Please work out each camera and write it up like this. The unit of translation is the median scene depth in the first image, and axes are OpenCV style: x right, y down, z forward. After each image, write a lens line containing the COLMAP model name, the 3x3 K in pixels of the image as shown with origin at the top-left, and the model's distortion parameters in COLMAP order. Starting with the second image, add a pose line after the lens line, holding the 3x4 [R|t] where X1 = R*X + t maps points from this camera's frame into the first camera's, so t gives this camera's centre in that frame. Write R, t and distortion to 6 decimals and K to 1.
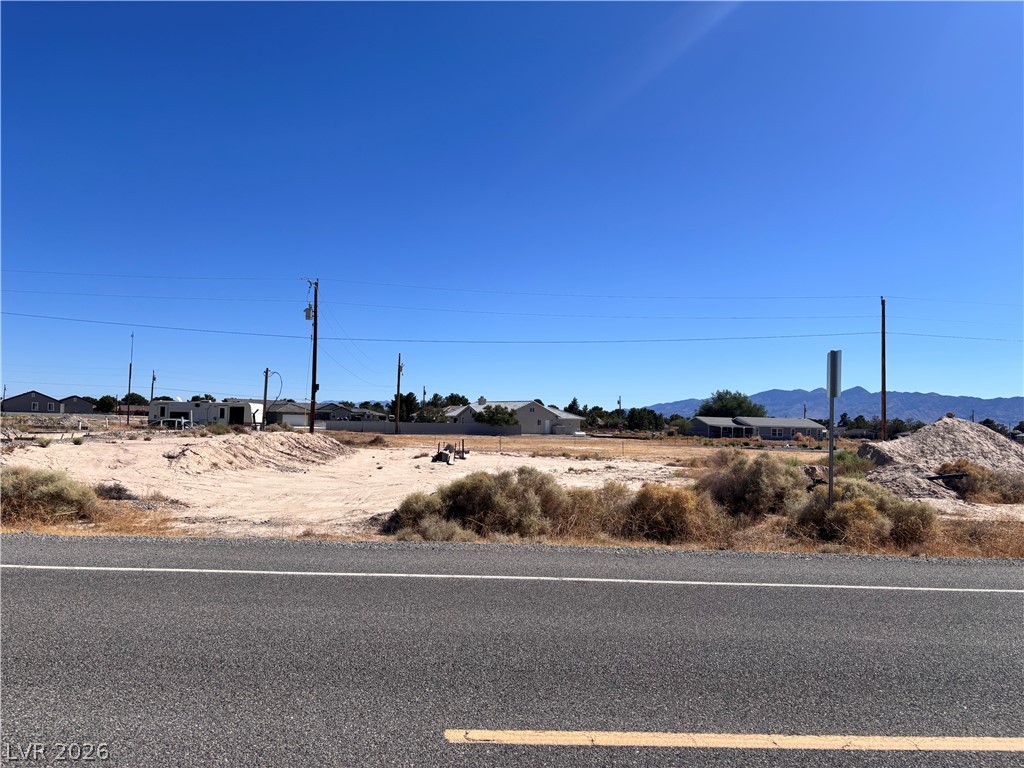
lens RADIAL K [[796.4, 0, 512.0], [0, 796.4, 384.0], [0, 0, 1]] dist [0.134942, -0.237237]
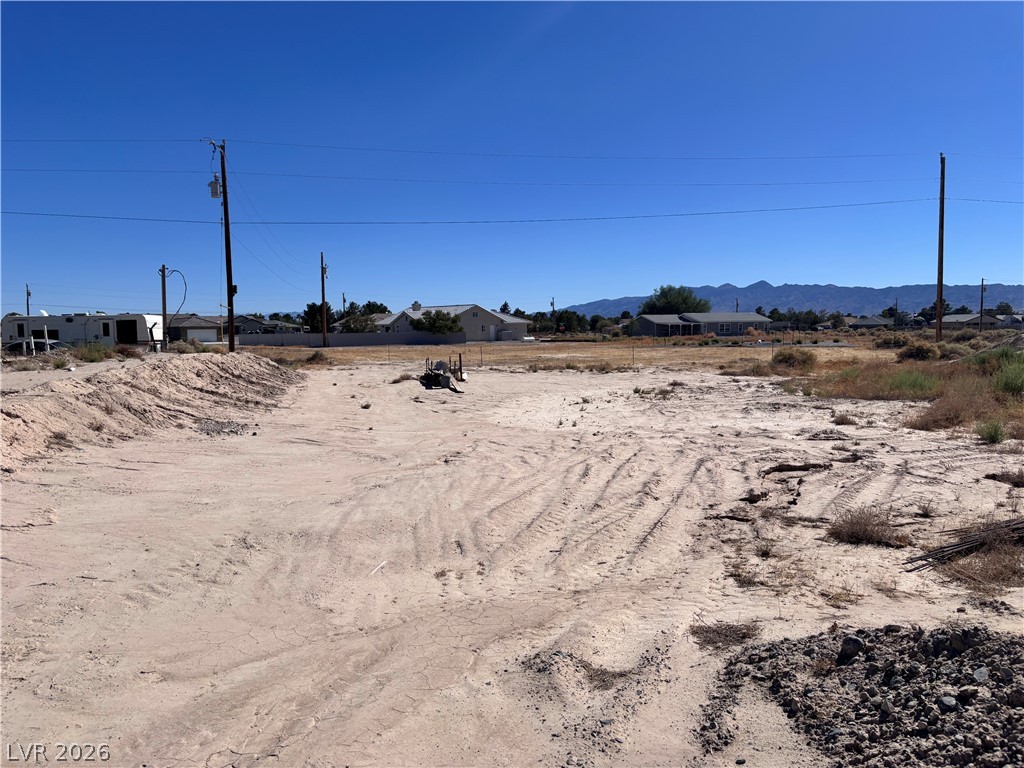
lens RADIAL K [[796.4, 0, 512.0], [0, 796.4, 384.0], [0, 0, 1]] dist [0.134942, -0.237237]
pose [[0.993735, -0.046733, 0.101518, -0.058112], [0.034460, 0.992242, 0.119452, 0.008713], [-0.106313, -0.115206, 0.987636, 0.190681]]
